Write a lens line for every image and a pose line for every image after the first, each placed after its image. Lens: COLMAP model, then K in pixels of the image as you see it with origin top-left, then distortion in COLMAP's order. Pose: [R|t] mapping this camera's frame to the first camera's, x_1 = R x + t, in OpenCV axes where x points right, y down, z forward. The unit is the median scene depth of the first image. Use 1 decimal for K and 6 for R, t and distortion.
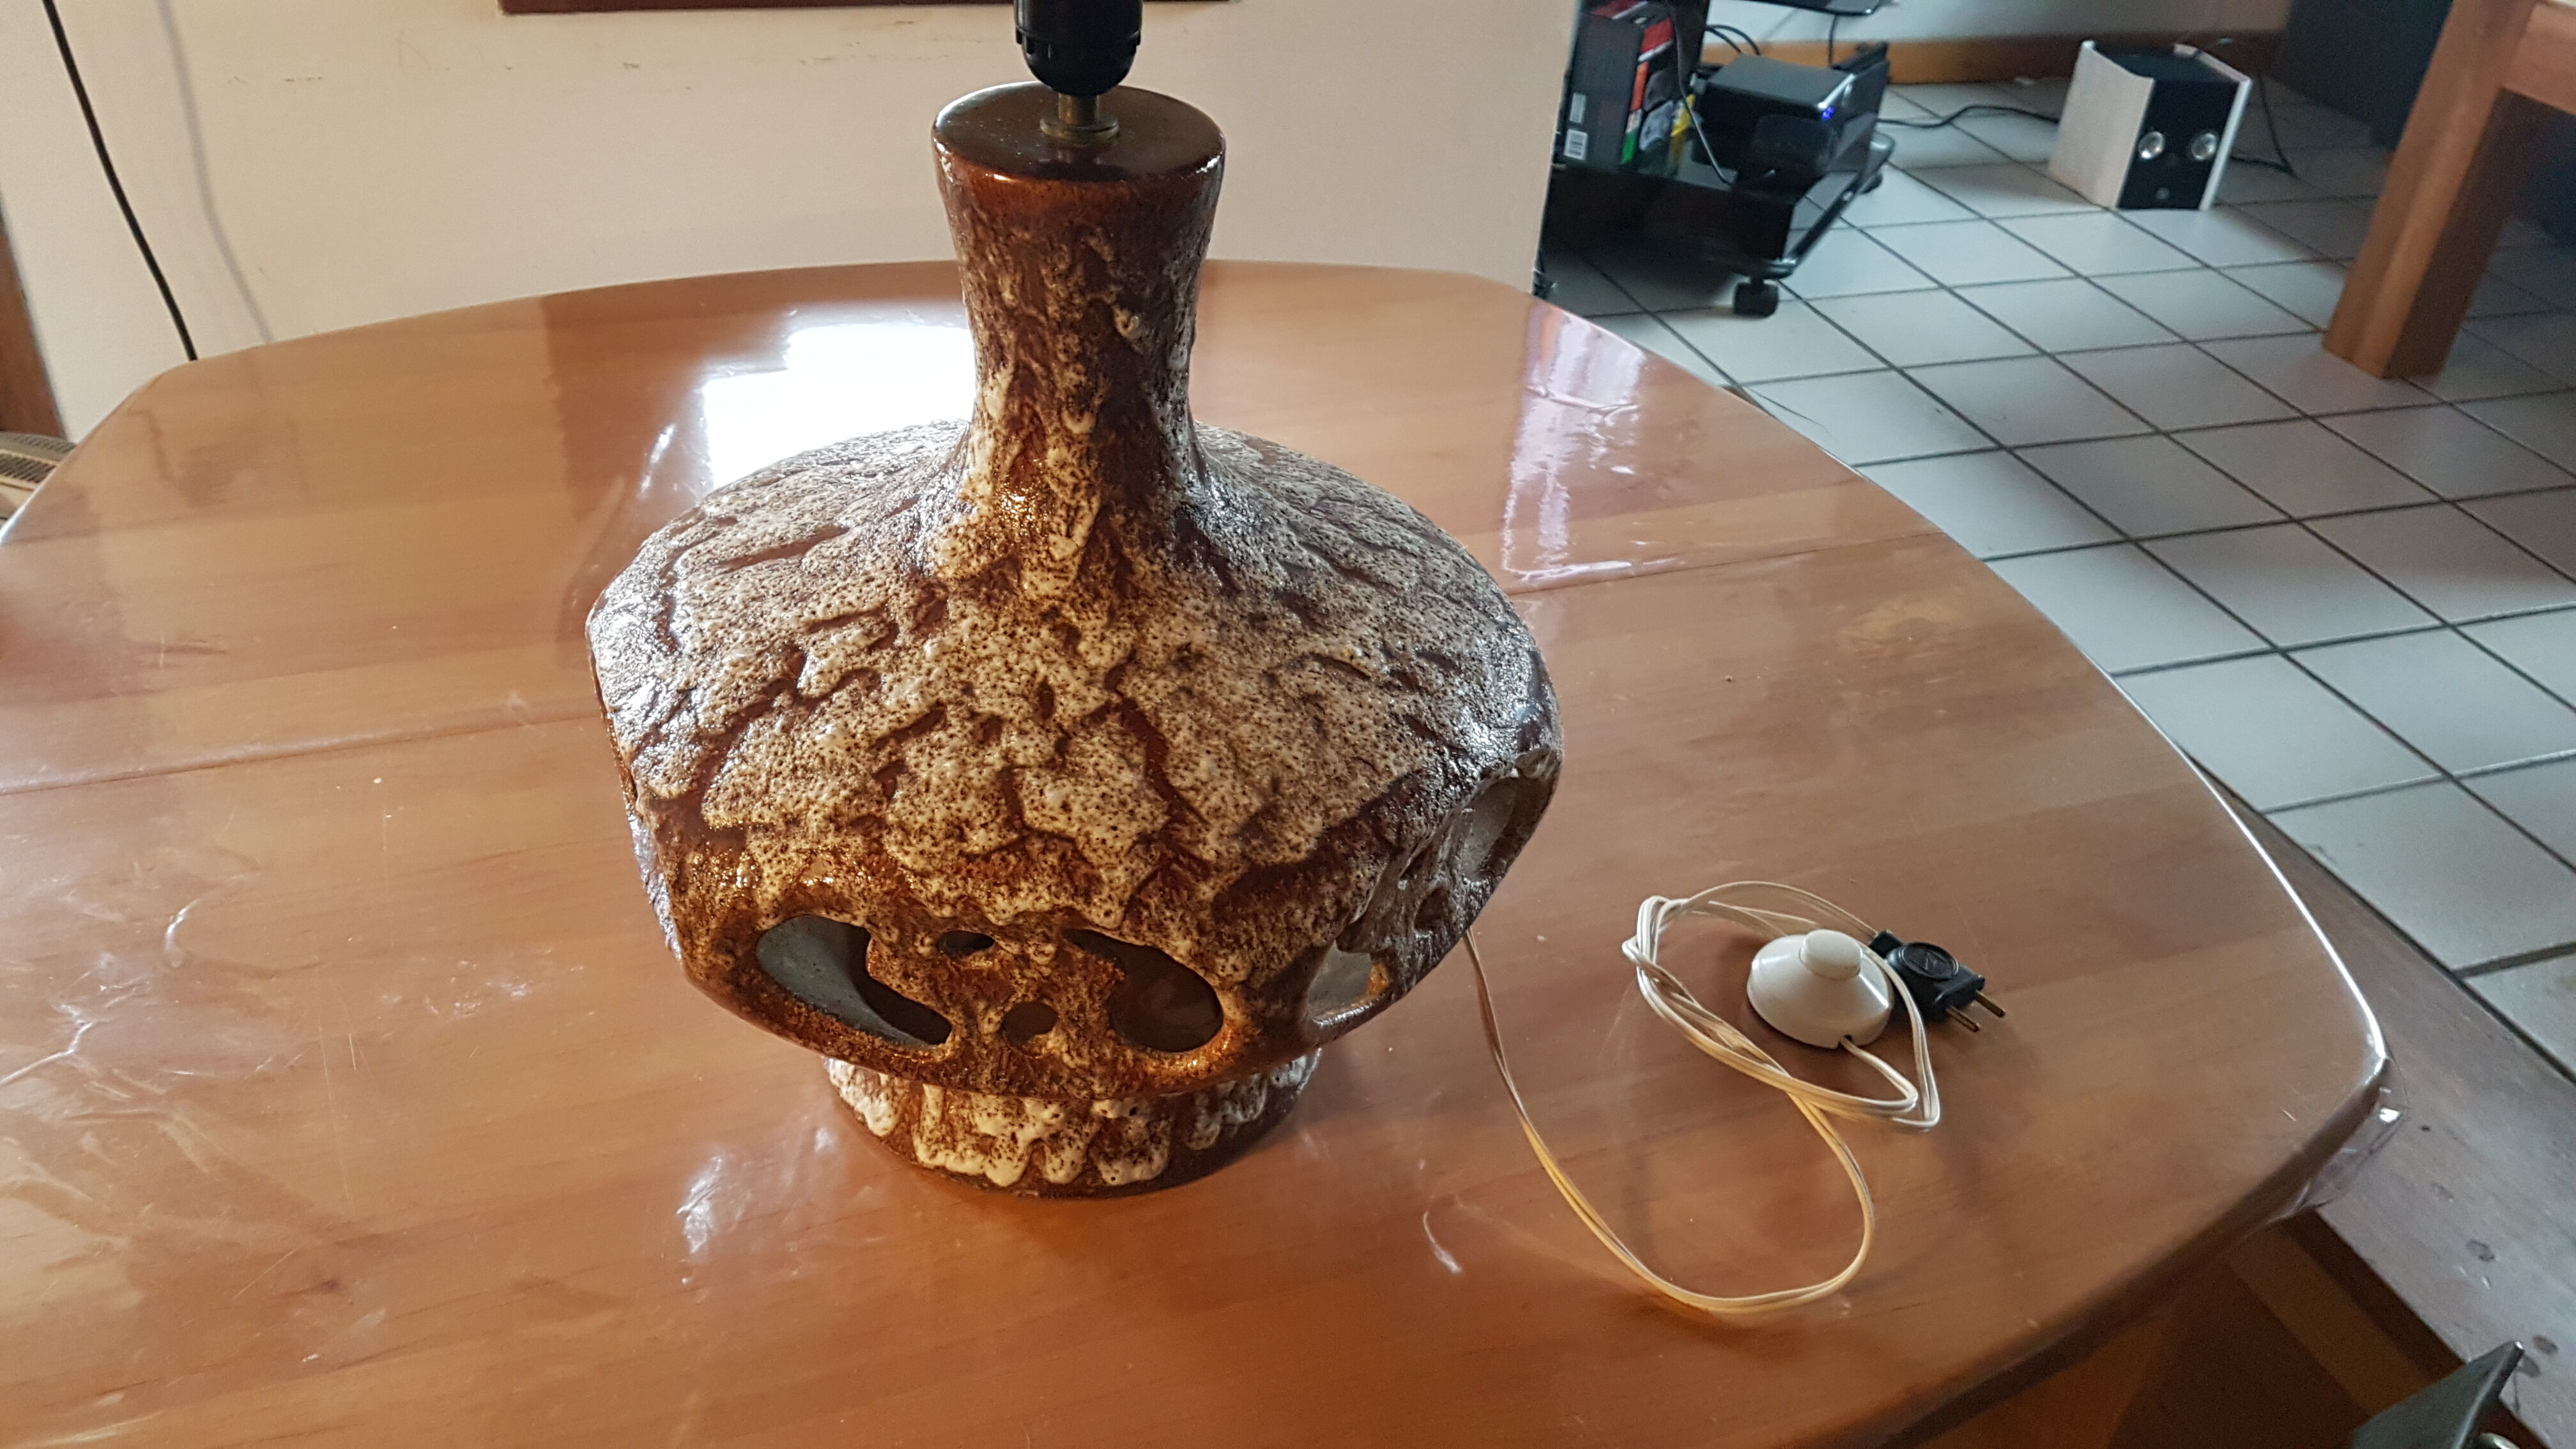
lens RADIAL K [[2033.6, 0, 1279.4], [0, 2033.6, 652.0], [0, 0, 1]] dist [0.163940, -0.164209]
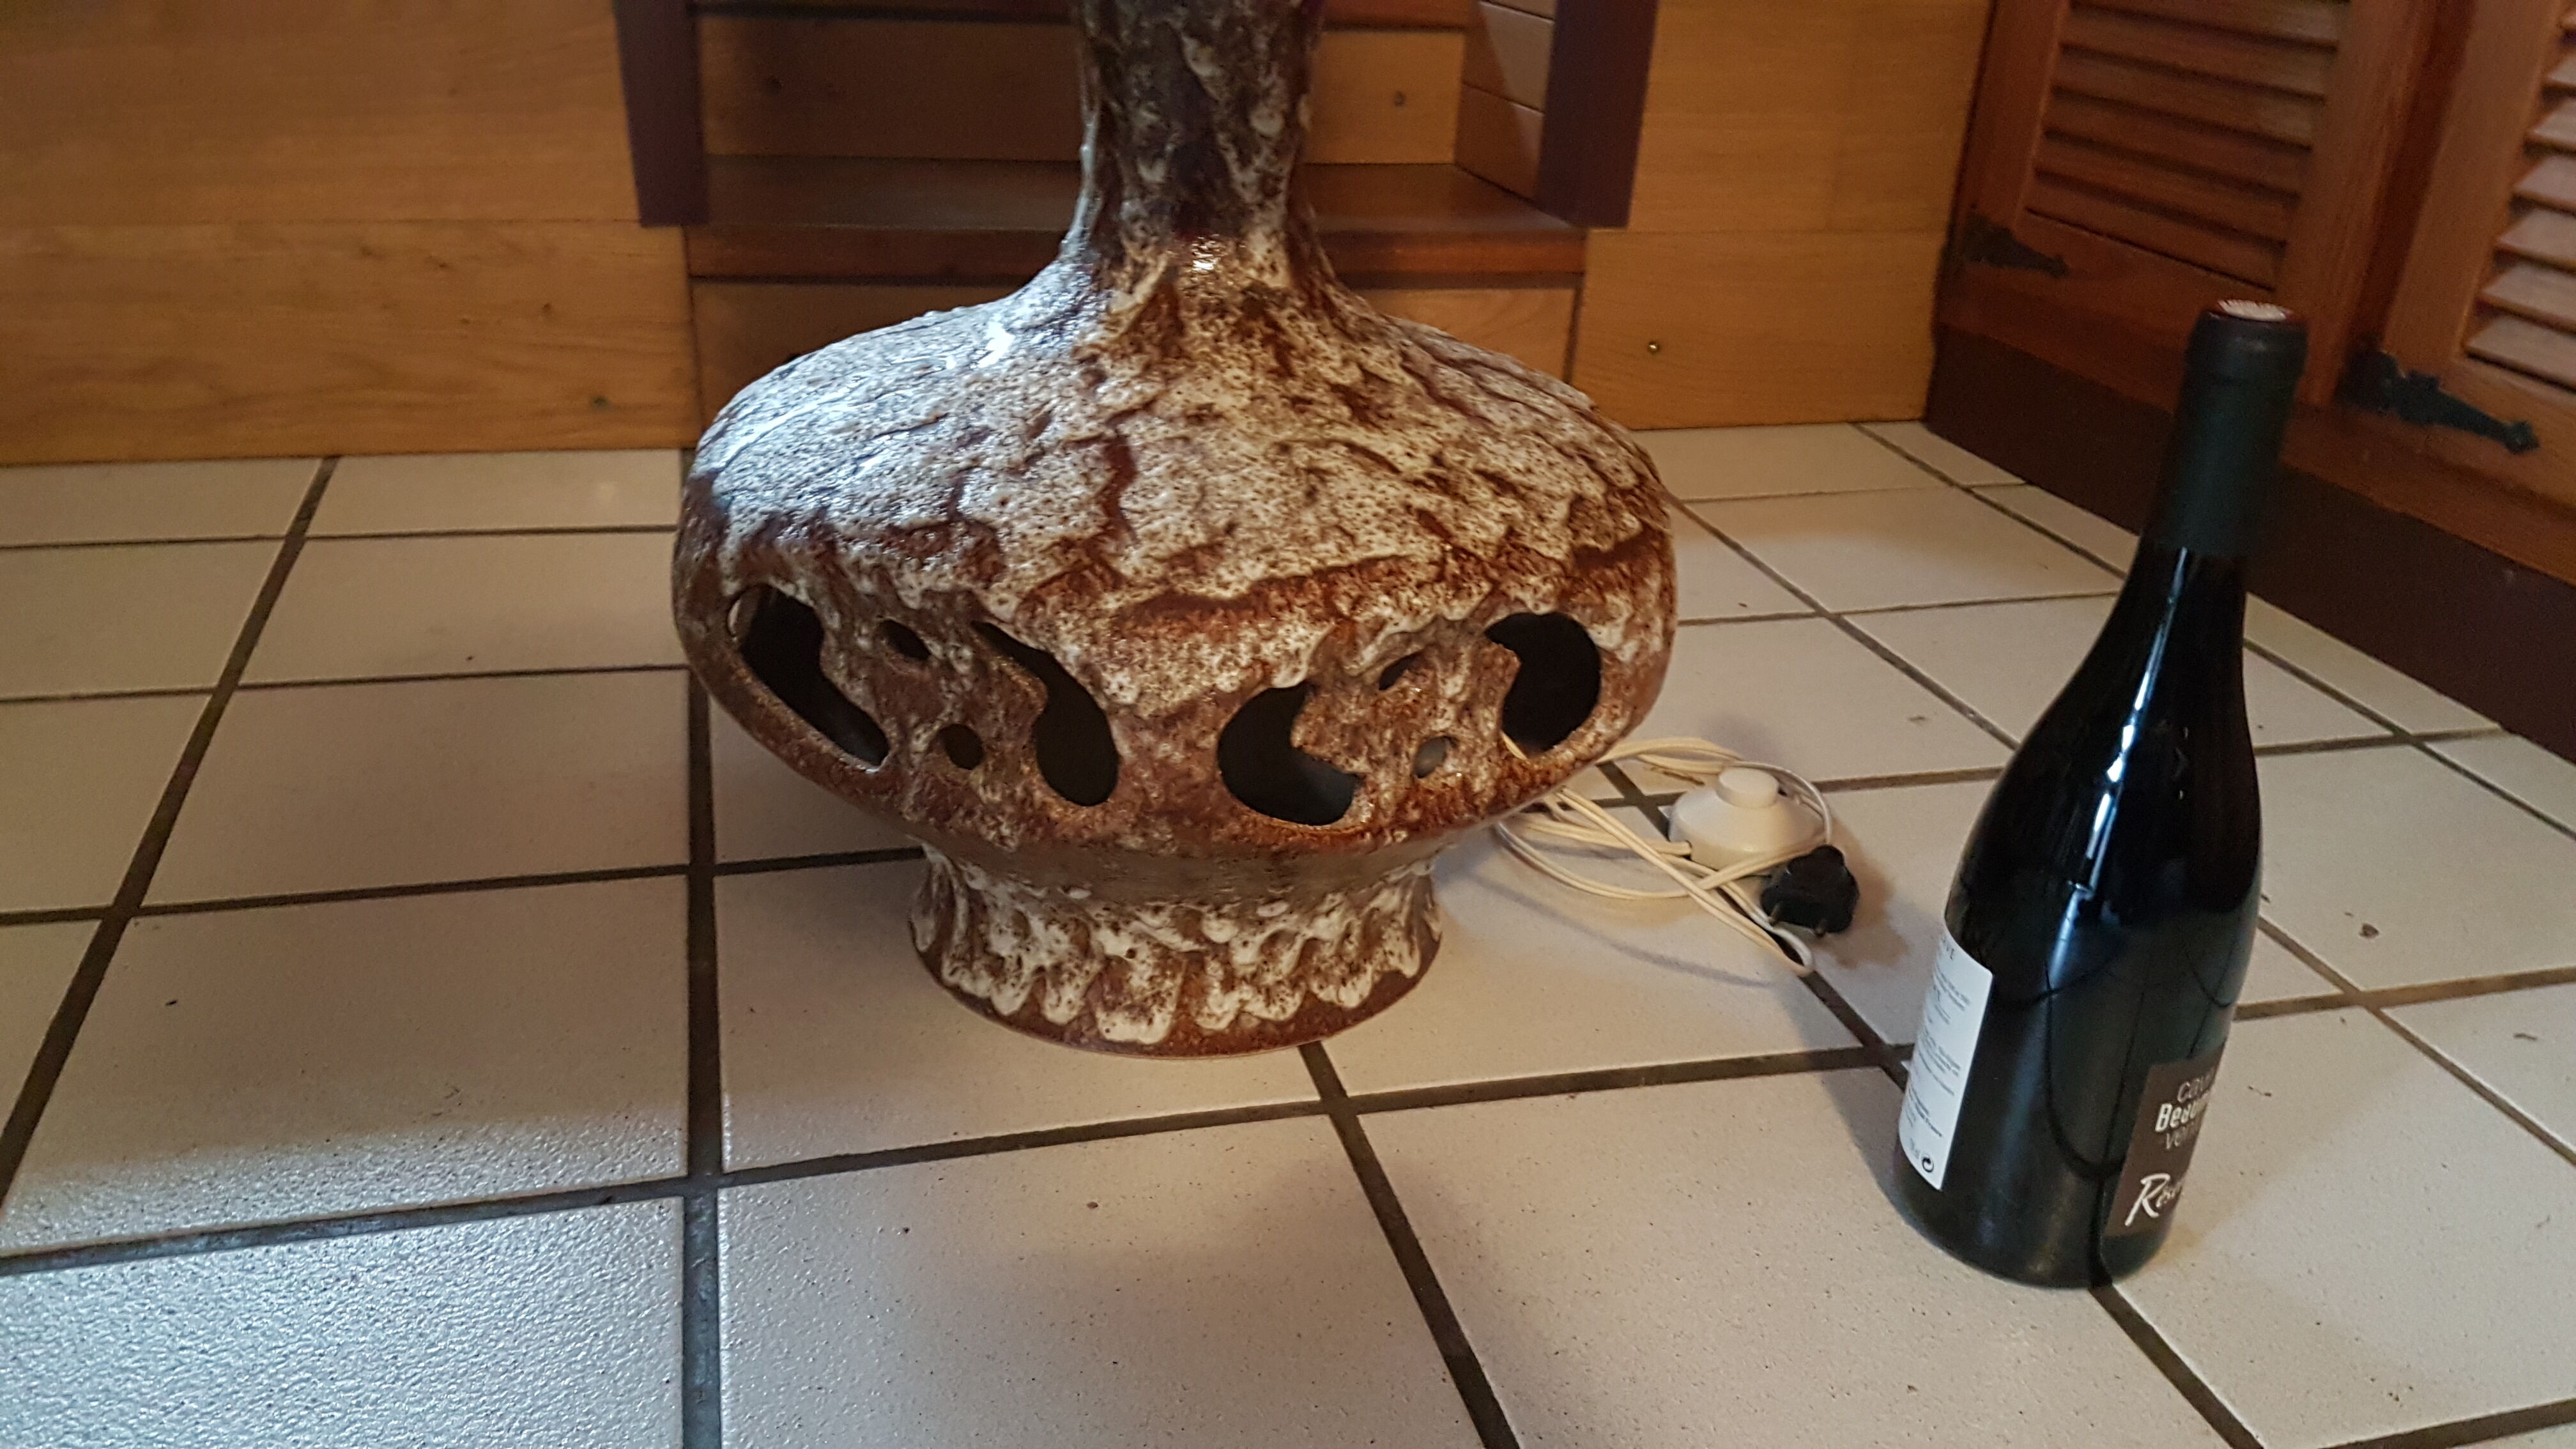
lens RADIAL K [[2033.6, 0, 1279.4], [0, 2033.6, 652.0], [0, 0, 1]] dist [0.163940, -0.164209]
pose [[0.920484, 0.142074, -0.364039, 0.354463], [-0.203215, 0.969730, -0.135376, 0.235416], [0.333786, 0.198589, 0.921493, 0.168211]]
